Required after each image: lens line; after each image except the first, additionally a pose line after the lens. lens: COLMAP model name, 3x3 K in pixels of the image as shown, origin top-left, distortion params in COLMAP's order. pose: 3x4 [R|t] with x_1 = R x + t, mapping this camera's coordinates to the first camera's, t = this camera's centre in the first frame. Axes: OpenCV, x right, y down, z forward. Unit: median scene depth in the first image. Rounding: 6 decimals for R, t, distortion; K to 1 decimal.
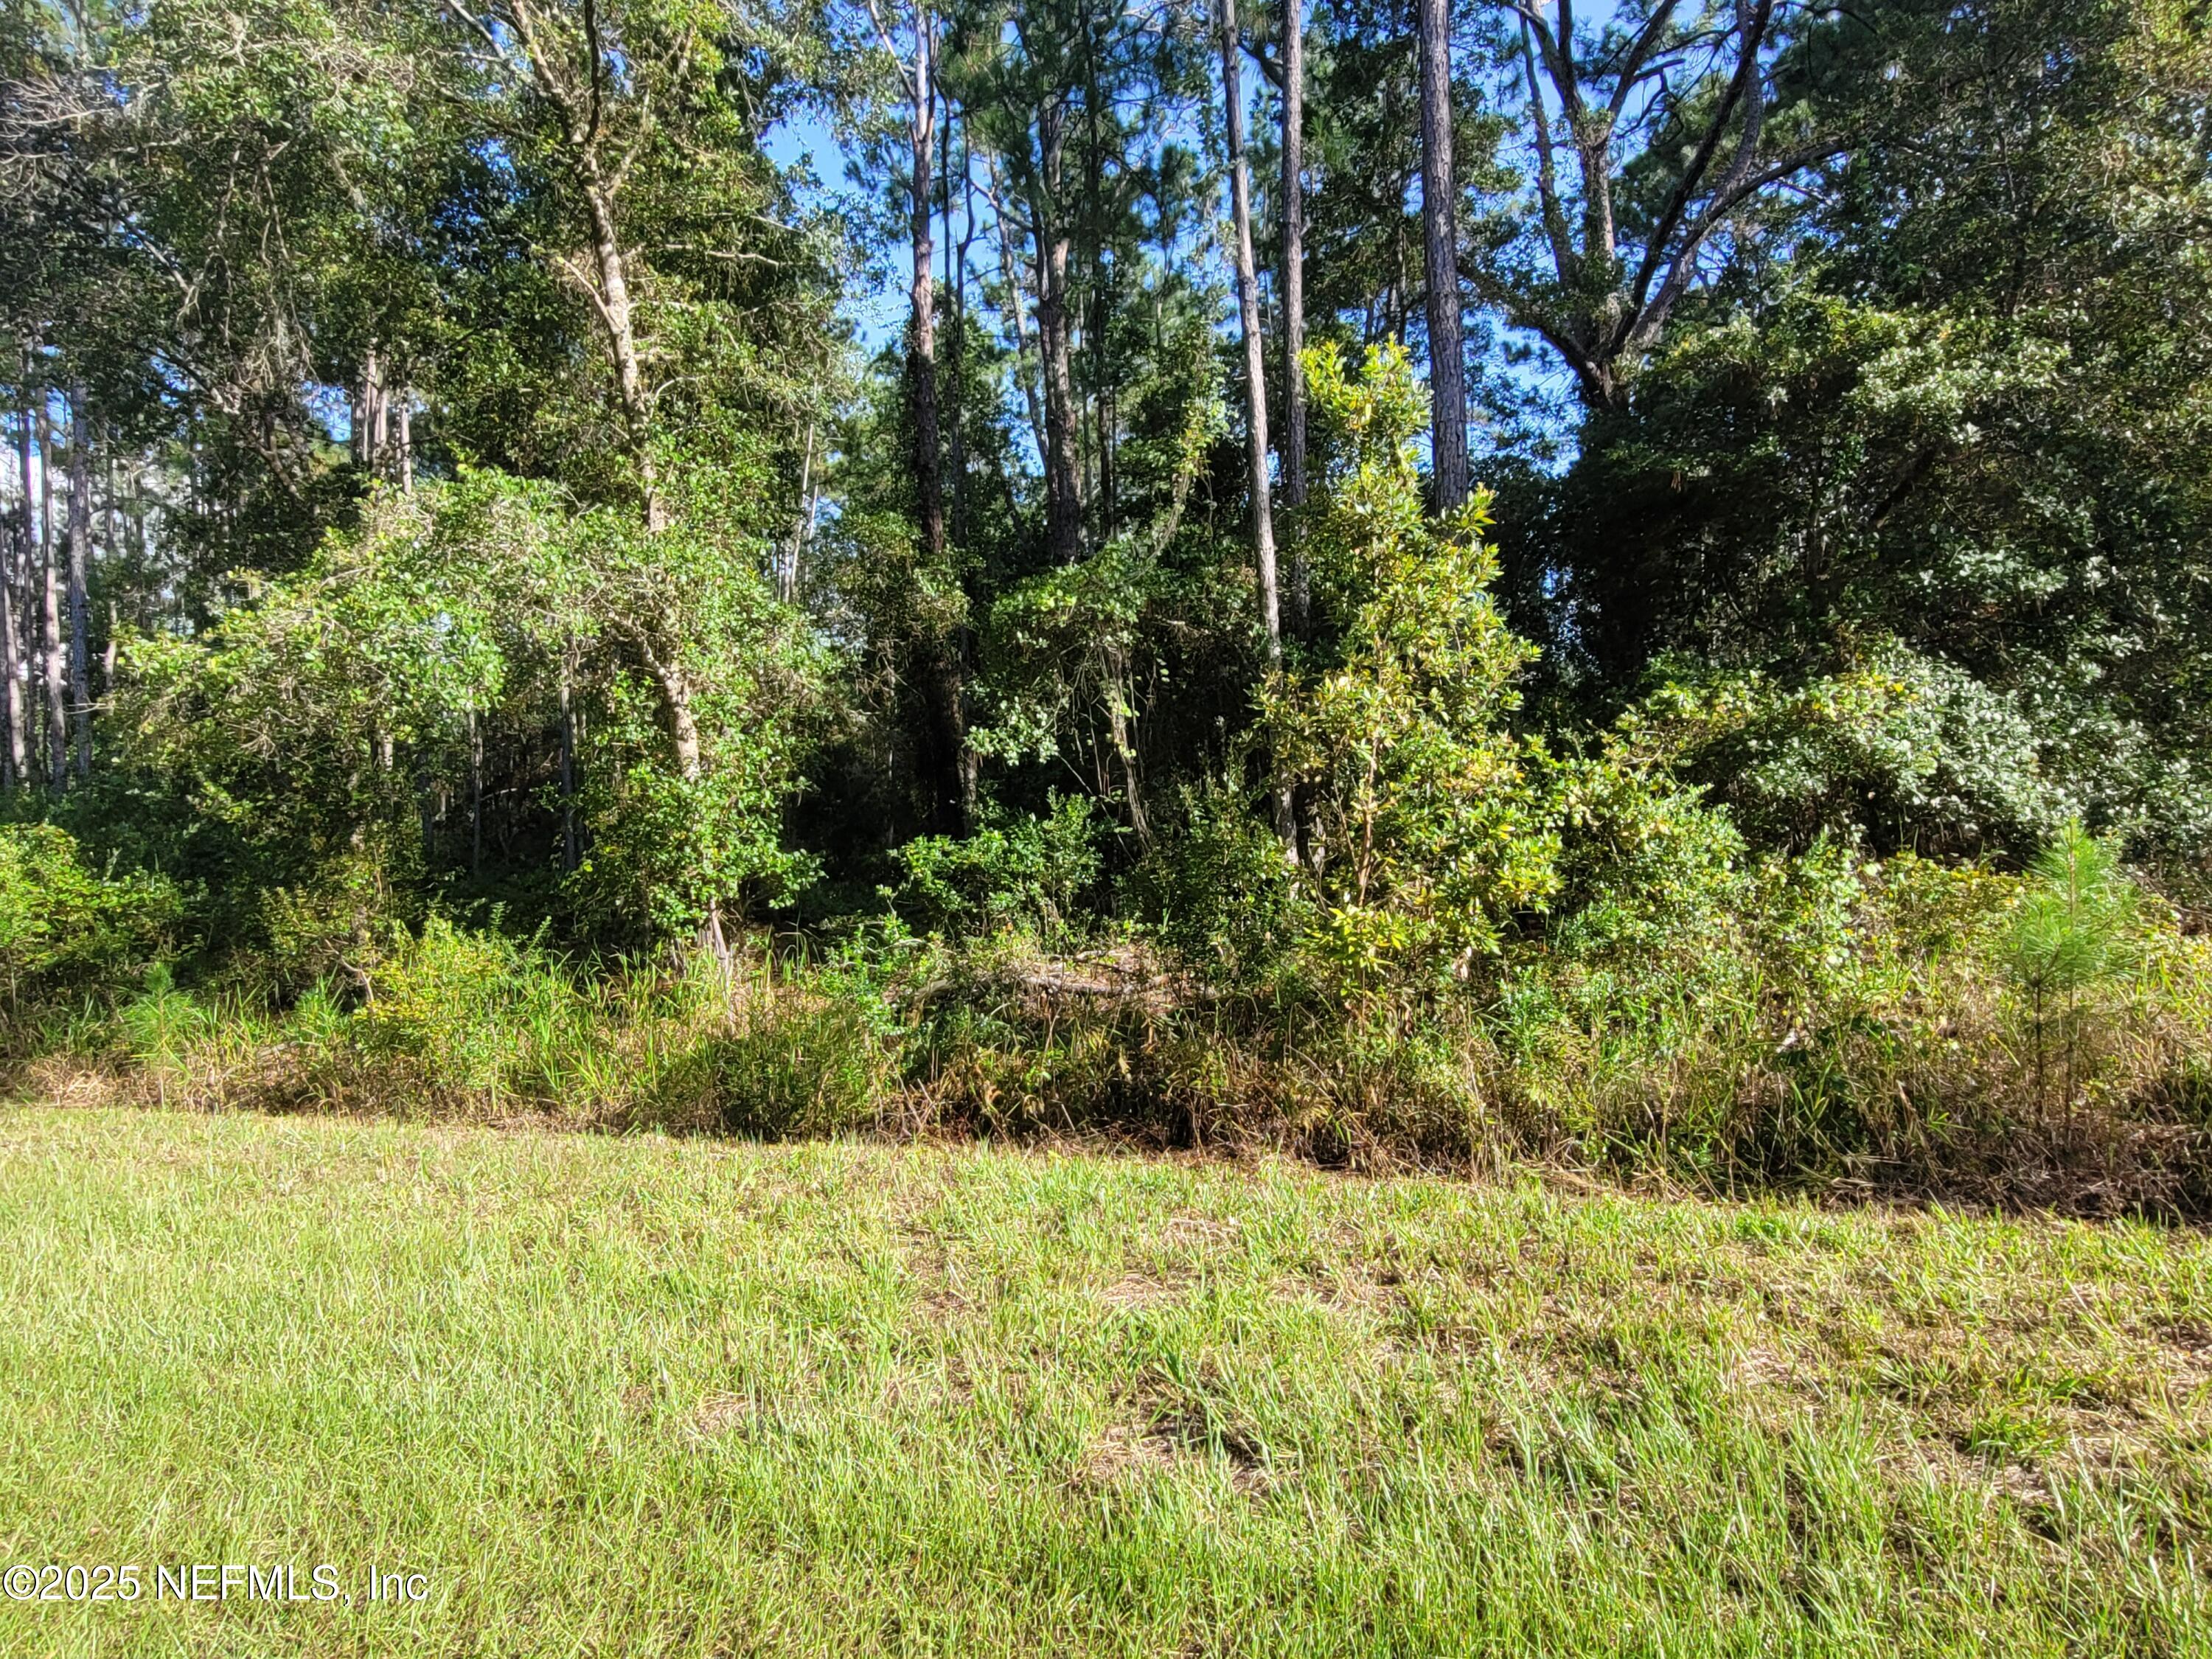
lens RADIAL K [[1338.7, 0, 1100.3], [0, 1338.7, 812.6], [0, 0, 1]] dist [0.005040, 0.001782]
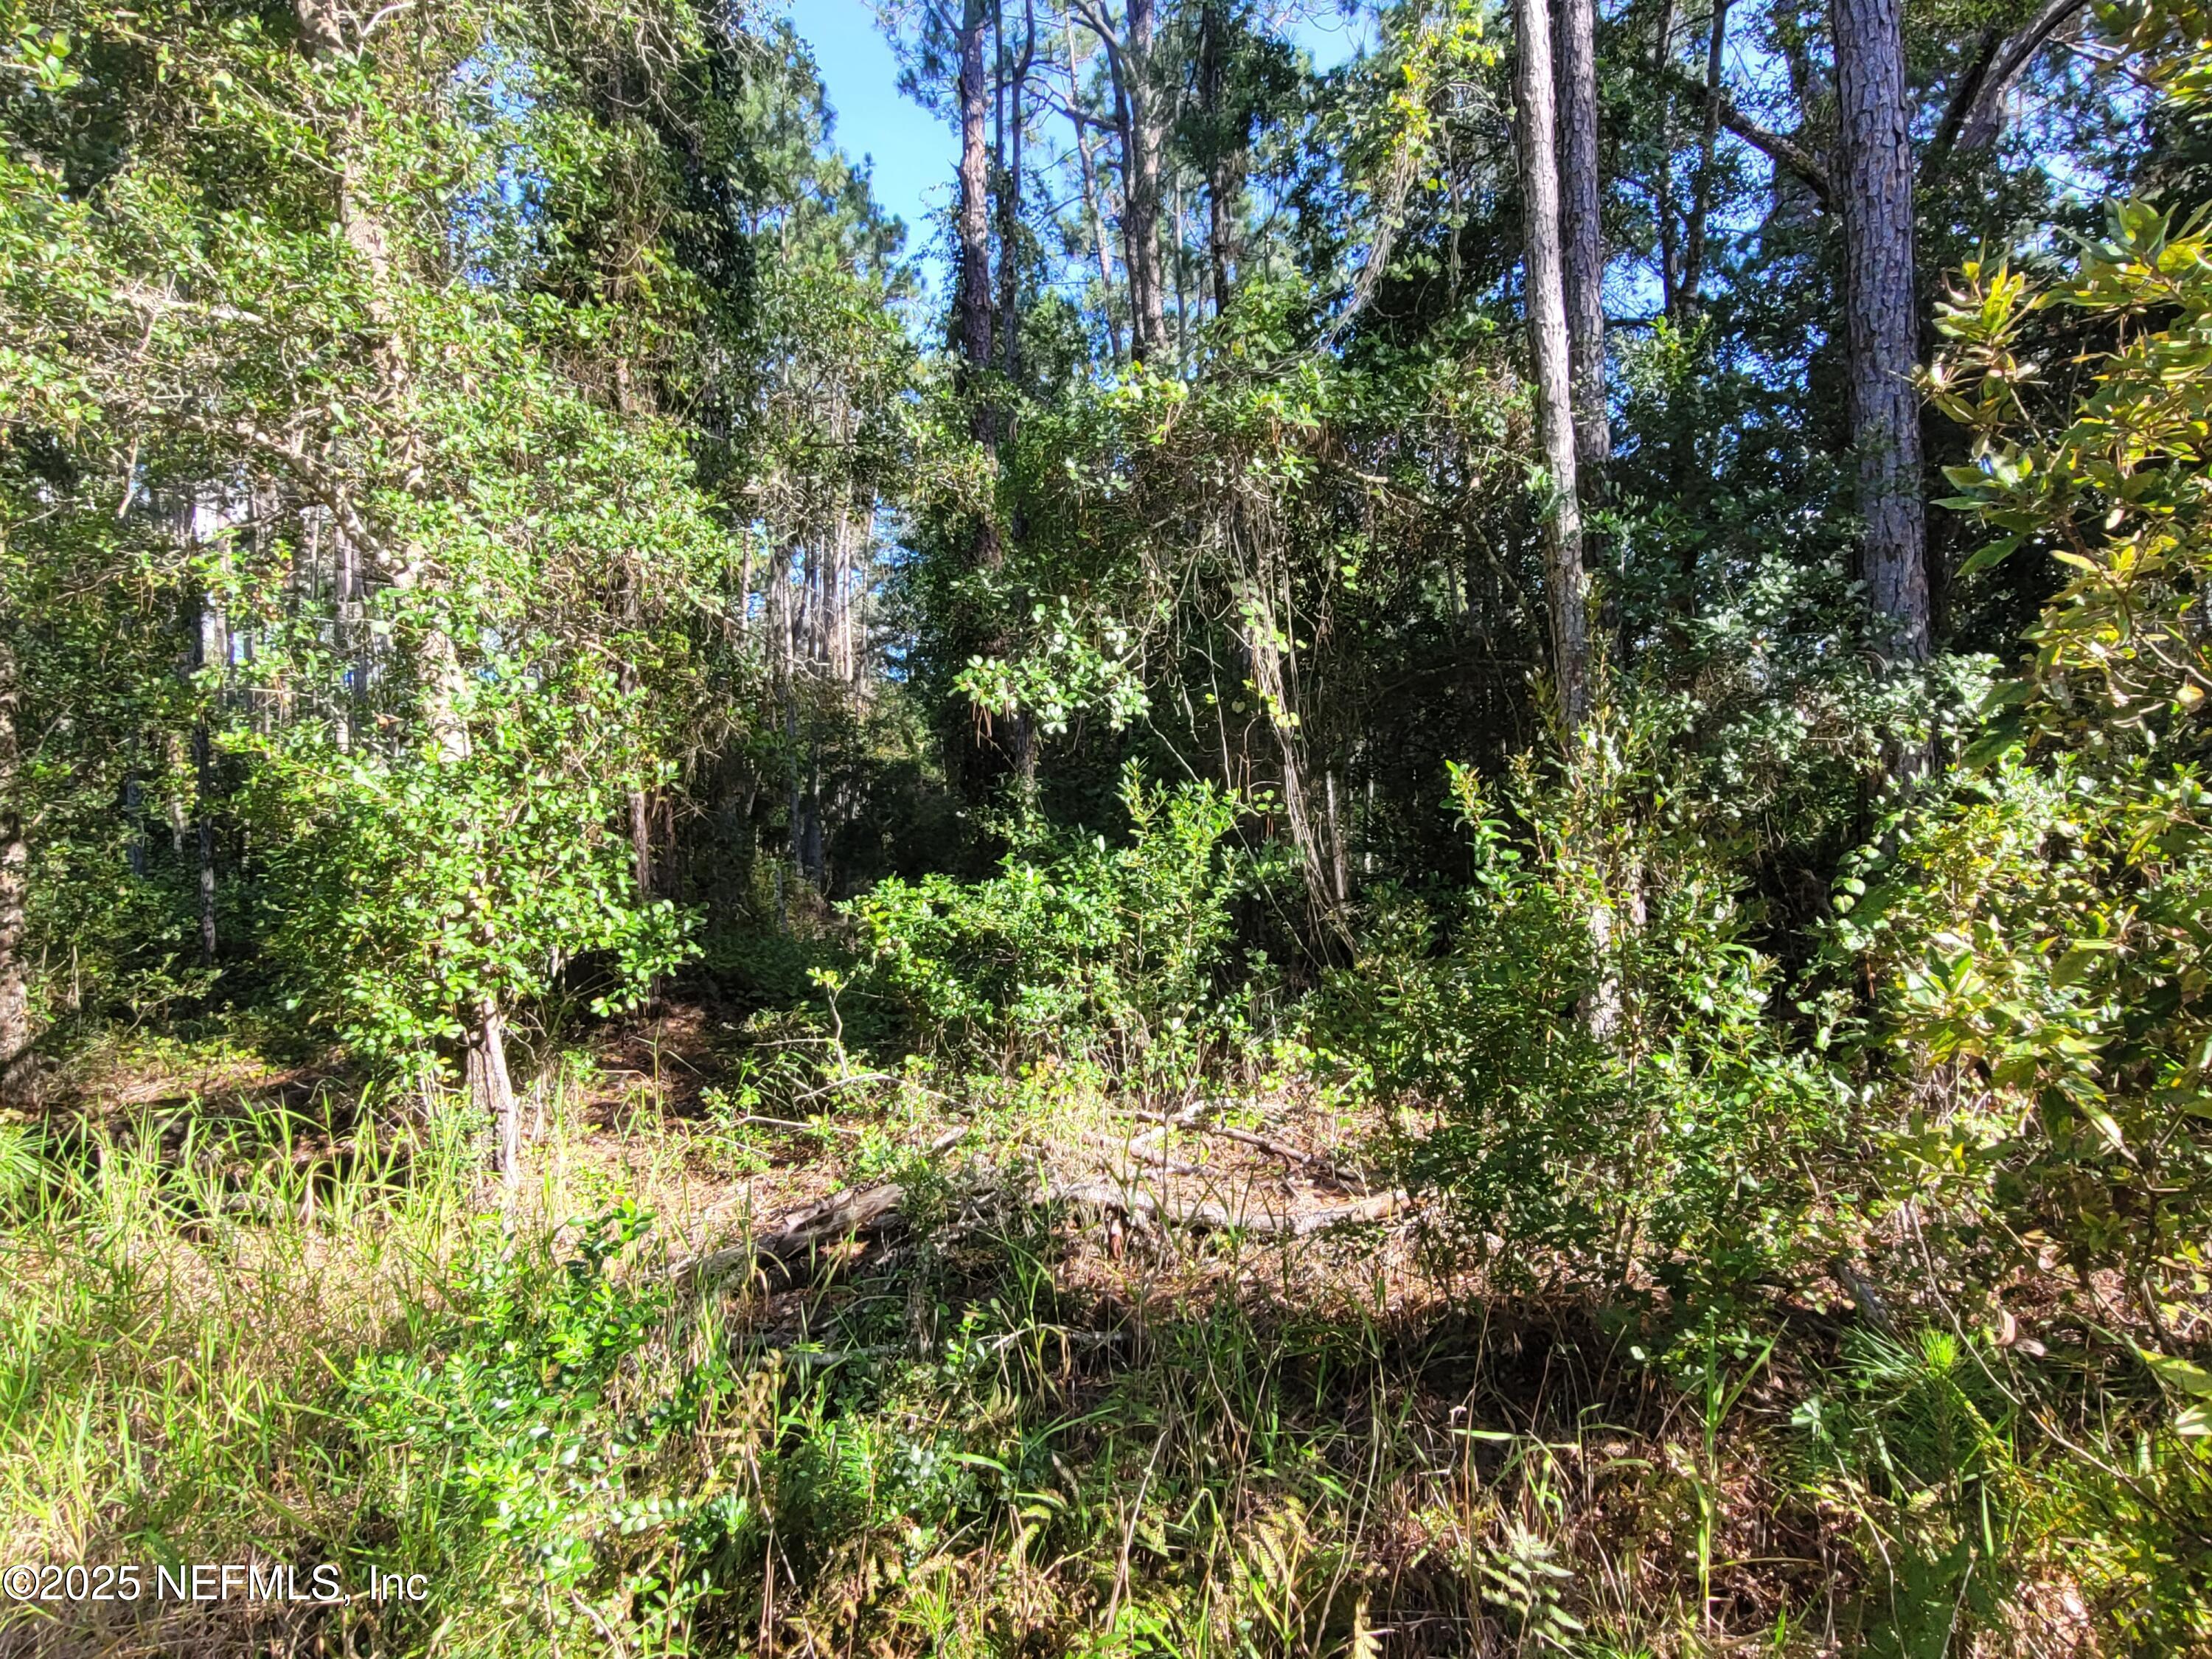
lens RADIAL K [[1338.7, 0, 1100.3], [0, 1338.7, 812.6], [0, 0, 1]] dist [0.005040, 0.001782]
pose [[0.997810, 0.002052, -0.066112, -0.015973], [-0.003452, 0.999772, -0.021072, 0.002857], [0.066053, 0.021254, 0.997590, 0.482999]]
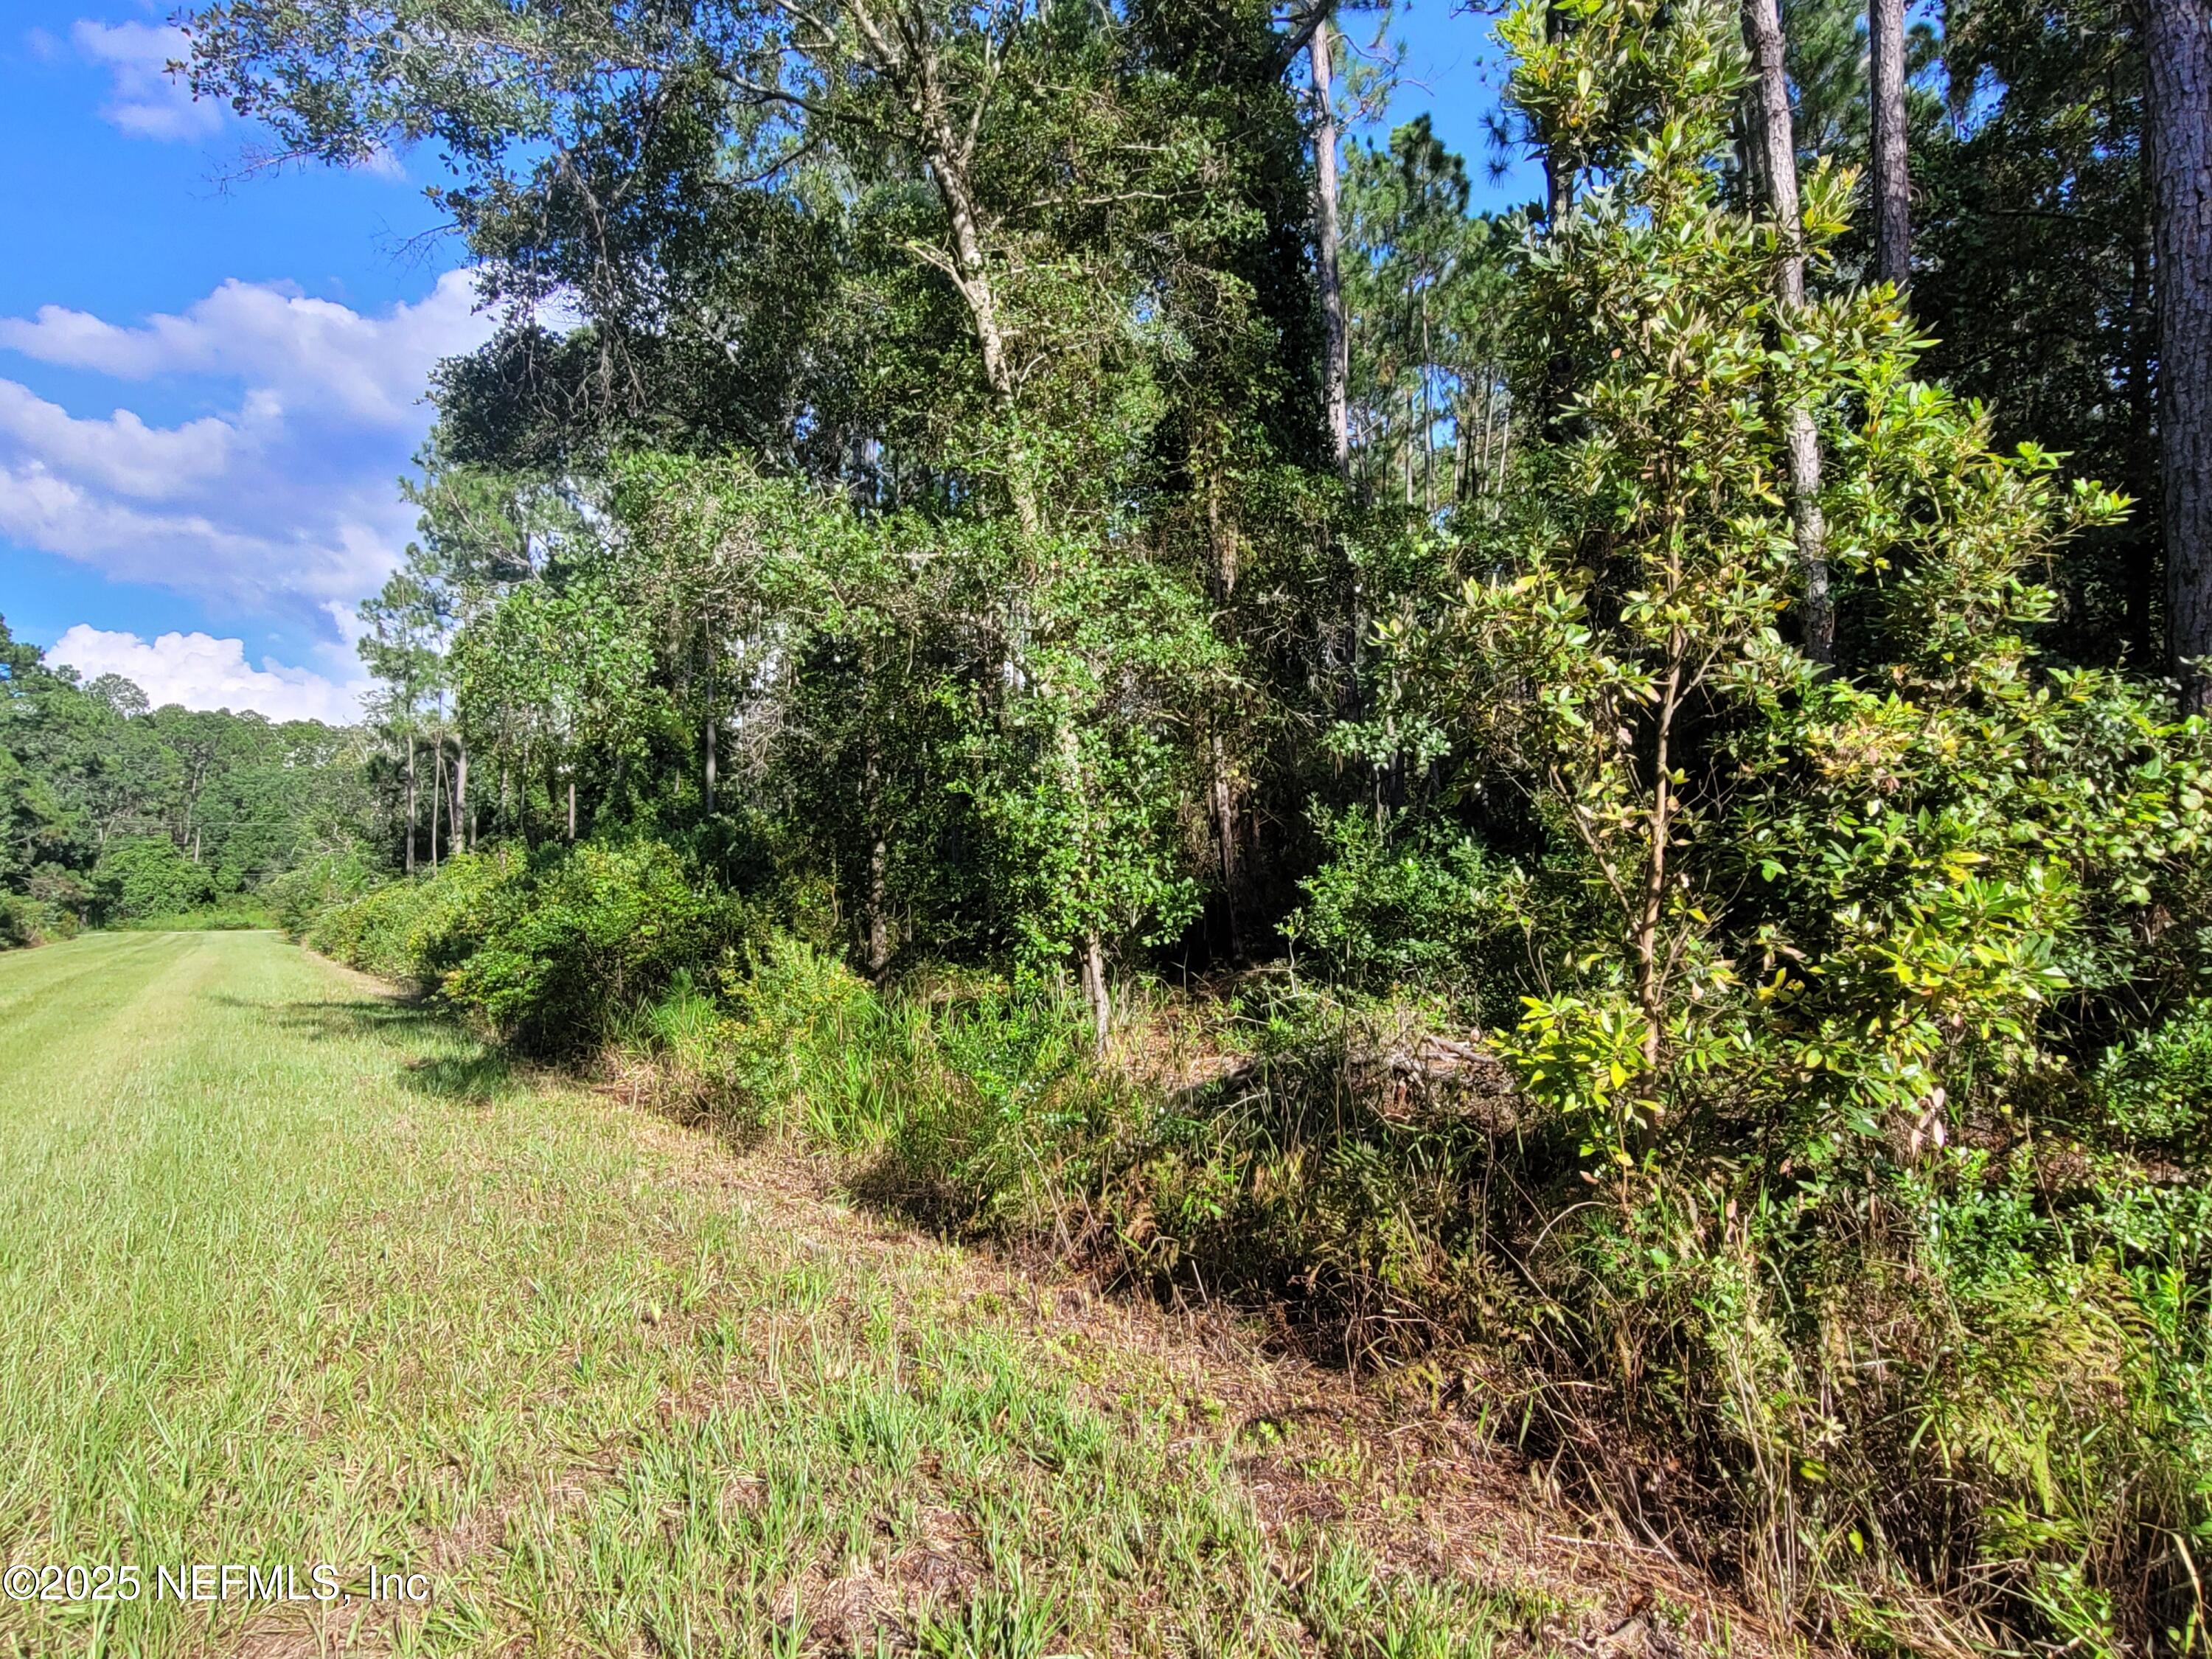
lens RADIAL K [[1338.7, 0, 1100.3], [0, 1338.7, 812.6], [0, 0, 1]] dist [0.005040, 0.001782]
pose [[0.825498, -0.006757, -0.564364, 0.205862], [-0.006601, 0.999744, -0.021626, 0.004840], [0.564366, 0.021577, 0.825243, 0.274960]]
